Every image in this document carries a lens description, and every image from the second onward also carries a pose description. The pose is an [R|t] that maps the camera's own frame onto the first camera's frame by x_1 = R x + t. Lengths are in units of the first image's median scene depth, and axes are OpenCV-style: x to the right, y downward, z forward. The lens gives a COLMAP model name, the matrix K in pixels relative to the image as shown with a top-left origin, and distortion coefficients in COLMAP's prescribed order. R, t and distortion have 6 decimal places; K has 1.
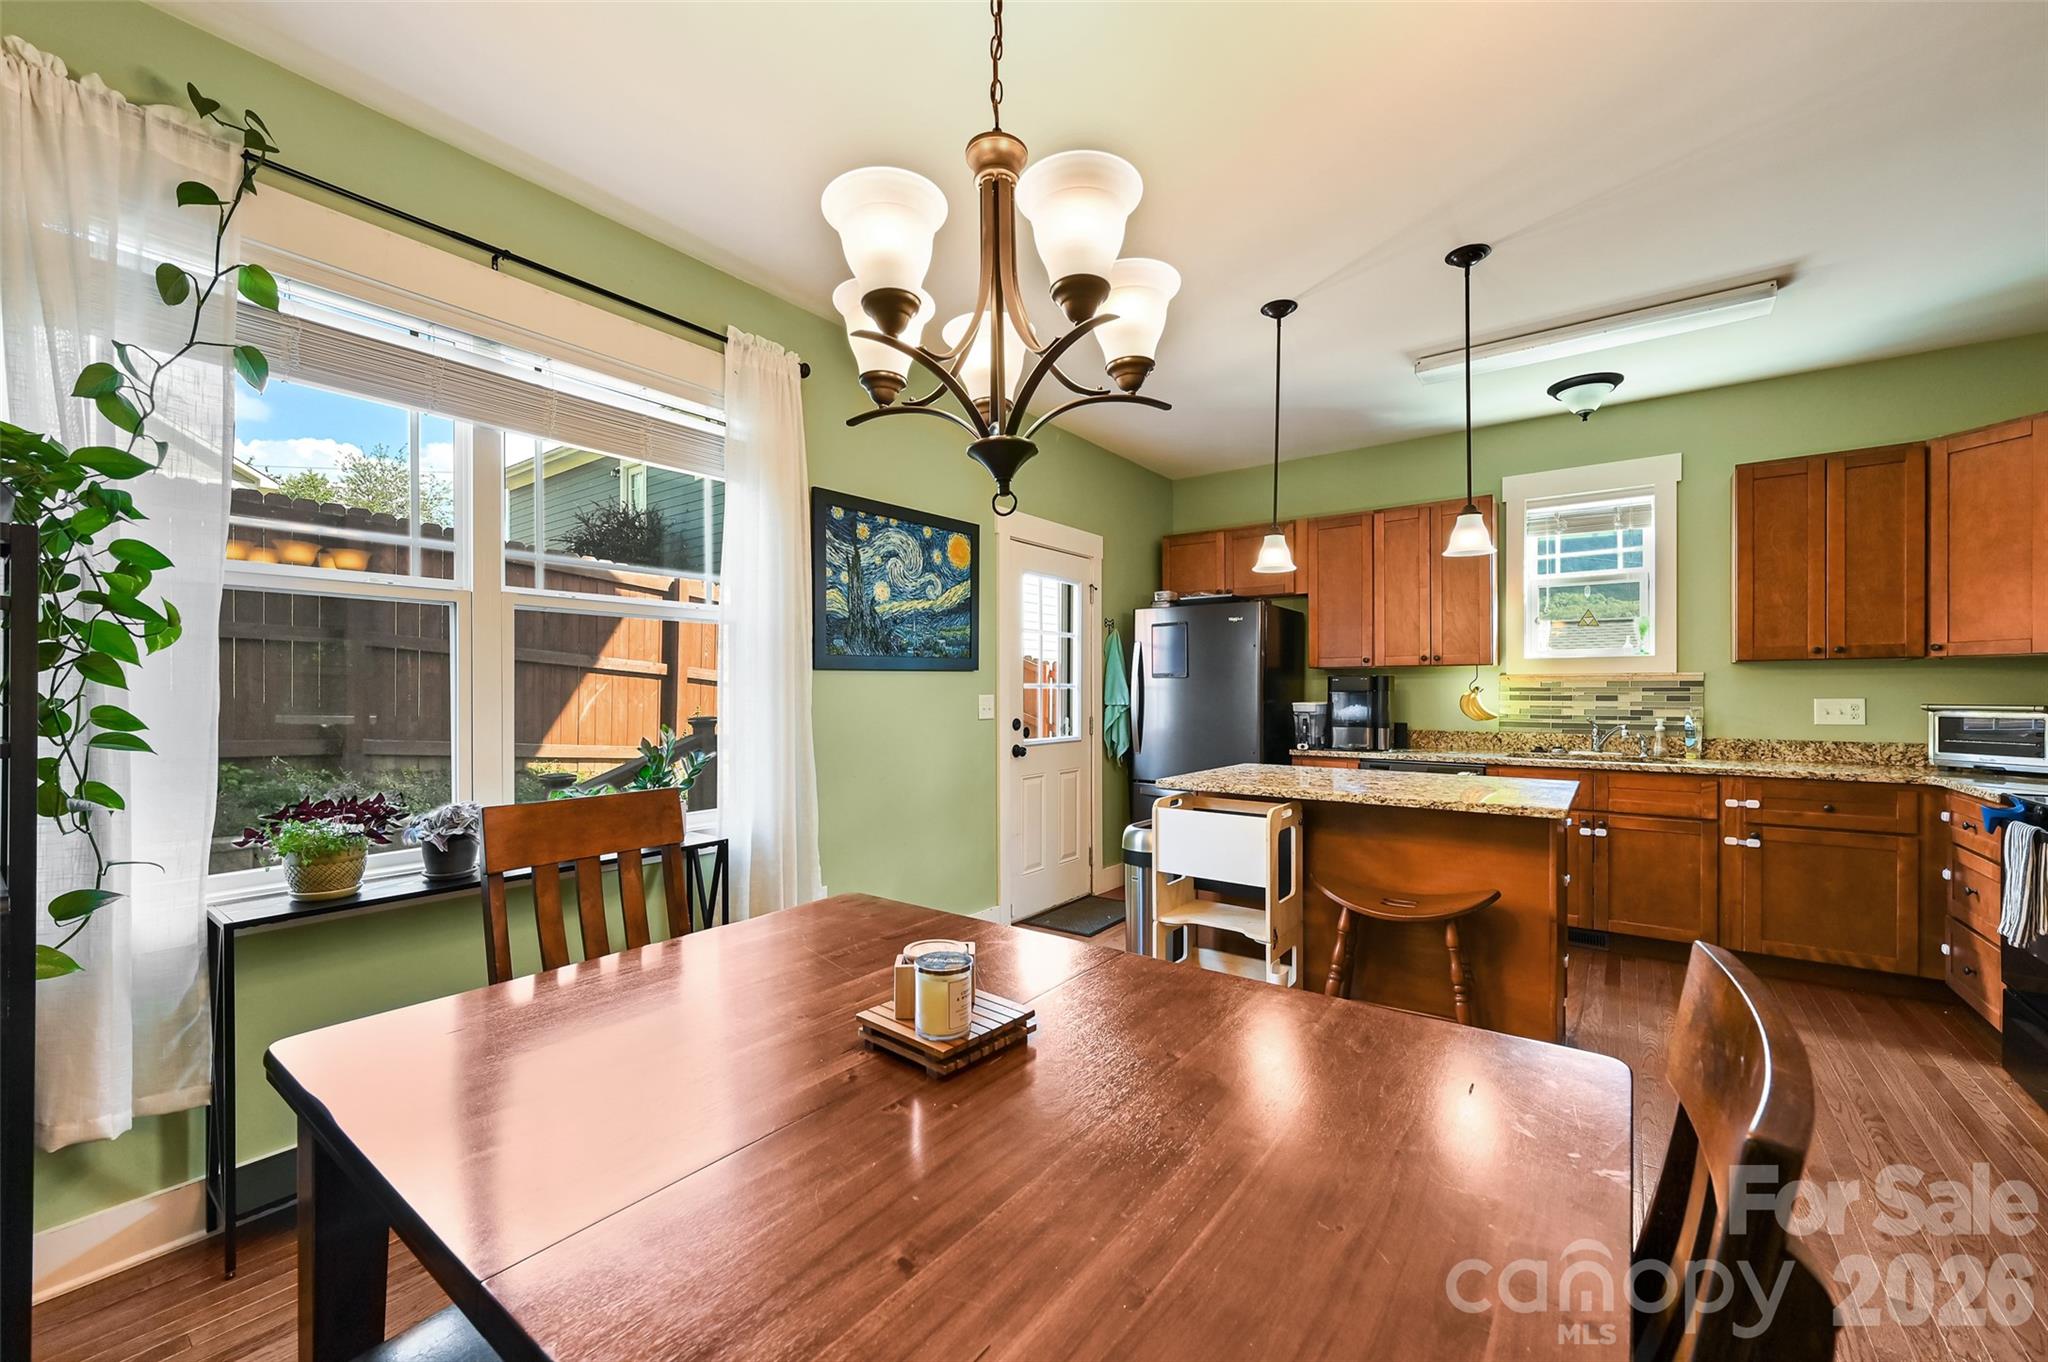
lens RADIAL K [[815.1, 0, 1016.4], [0, 815.1, 688.7], [0, 0, 1]] dist [0.001197, 0.000019]
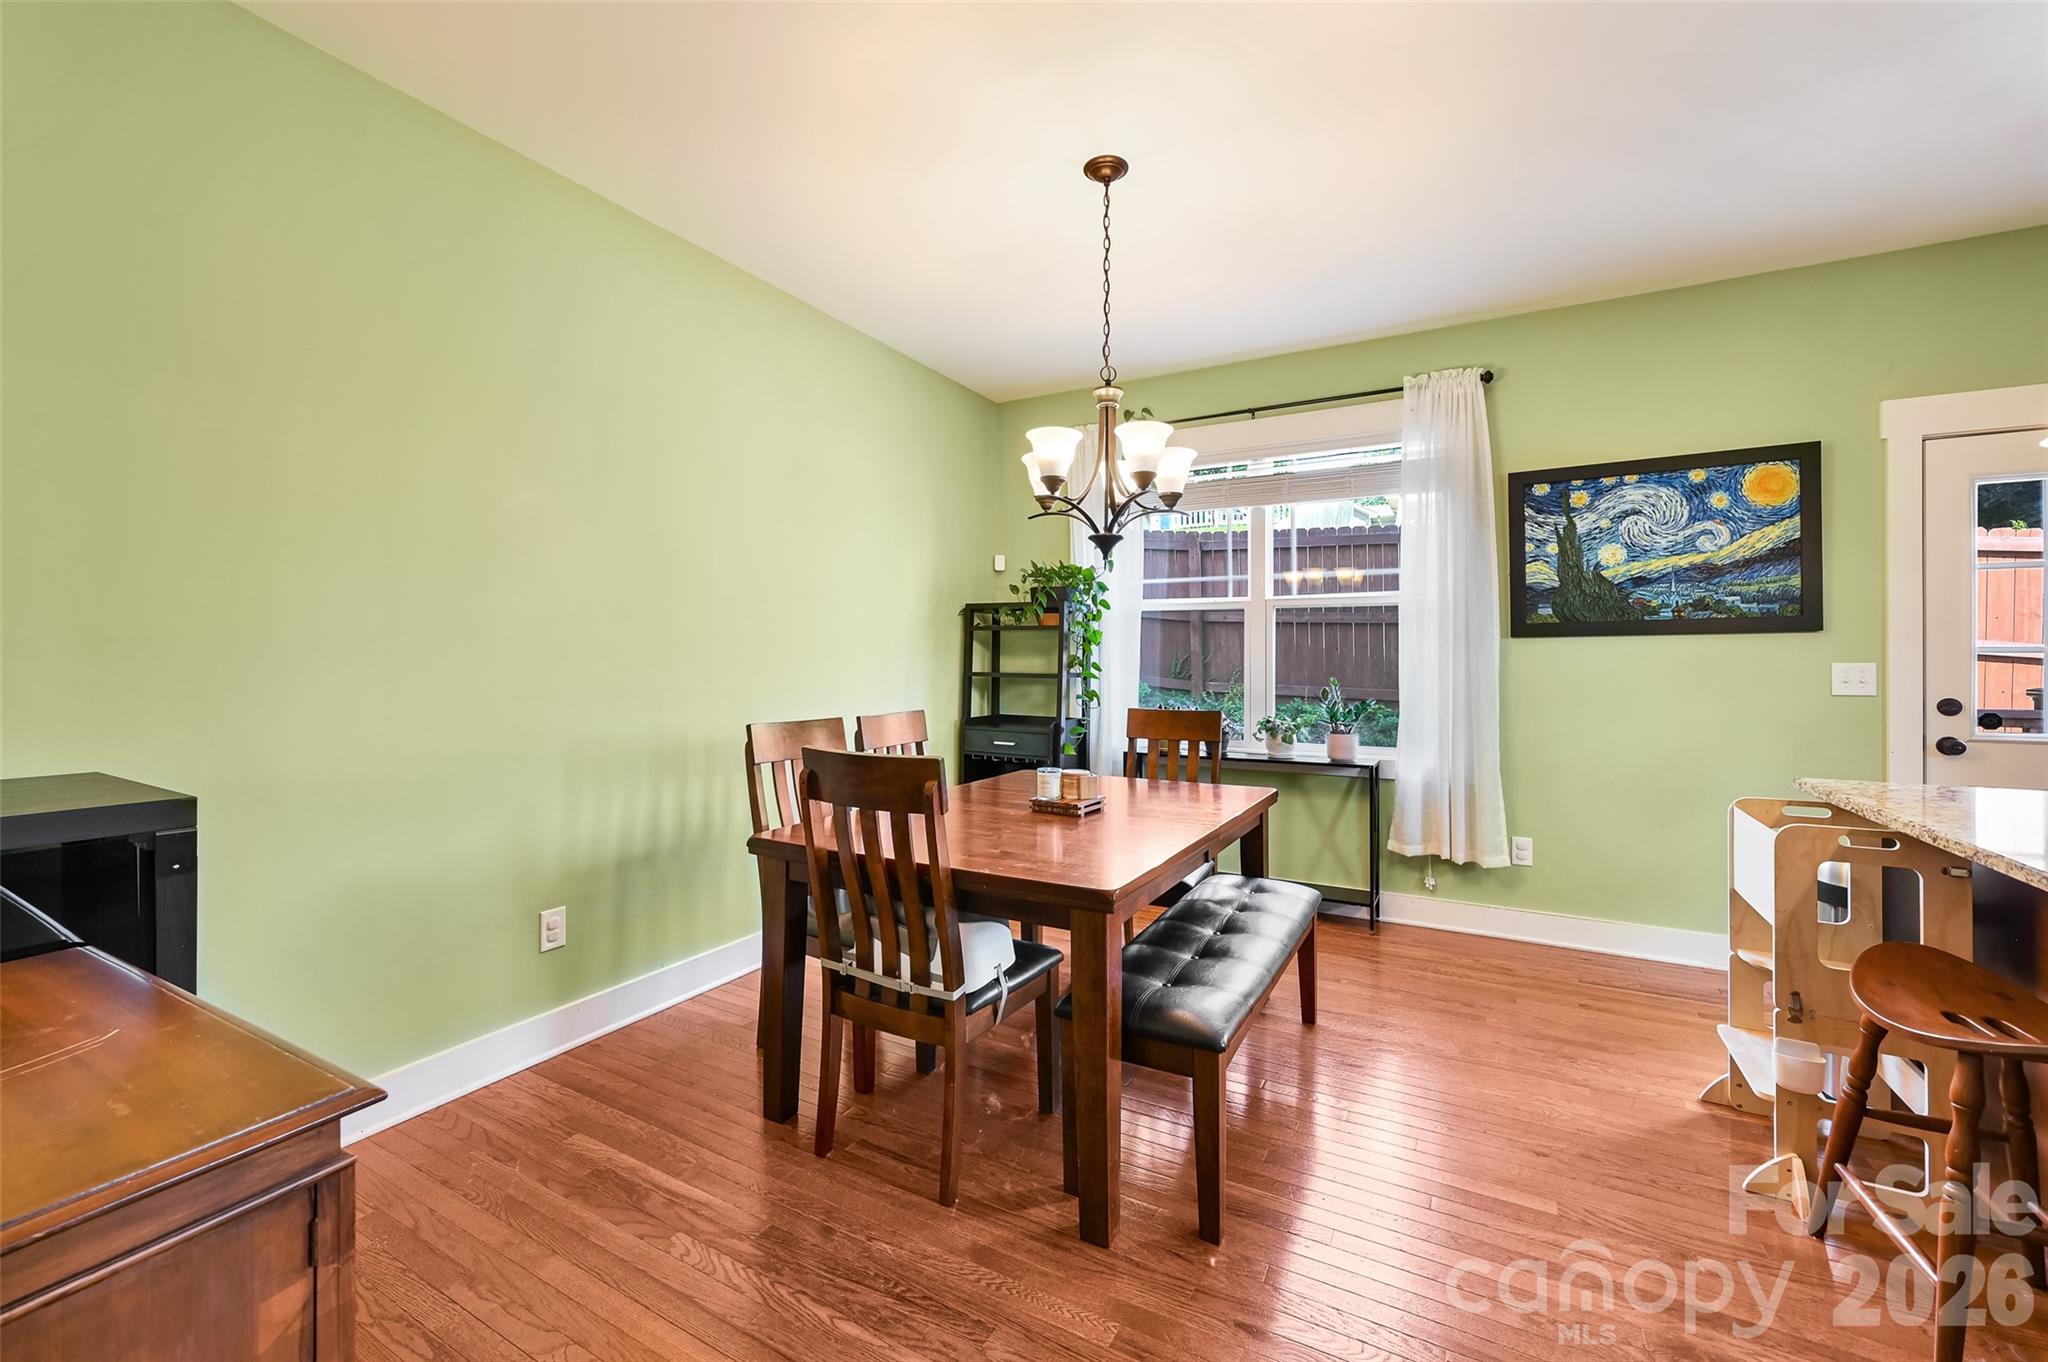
lens RADIAL K [[815.1, 0, 1022.6], [0, 815.1, 662.9], [0, 0, 1]] dist [0.001197, 0.000019]
pose [[0.131576, 0.009745, -0.991258, 0.711736], [0.001506, 0.999949, 0.010030, -0.001094], [0.991305, -0.002812, 0.131554, 0.178727]]
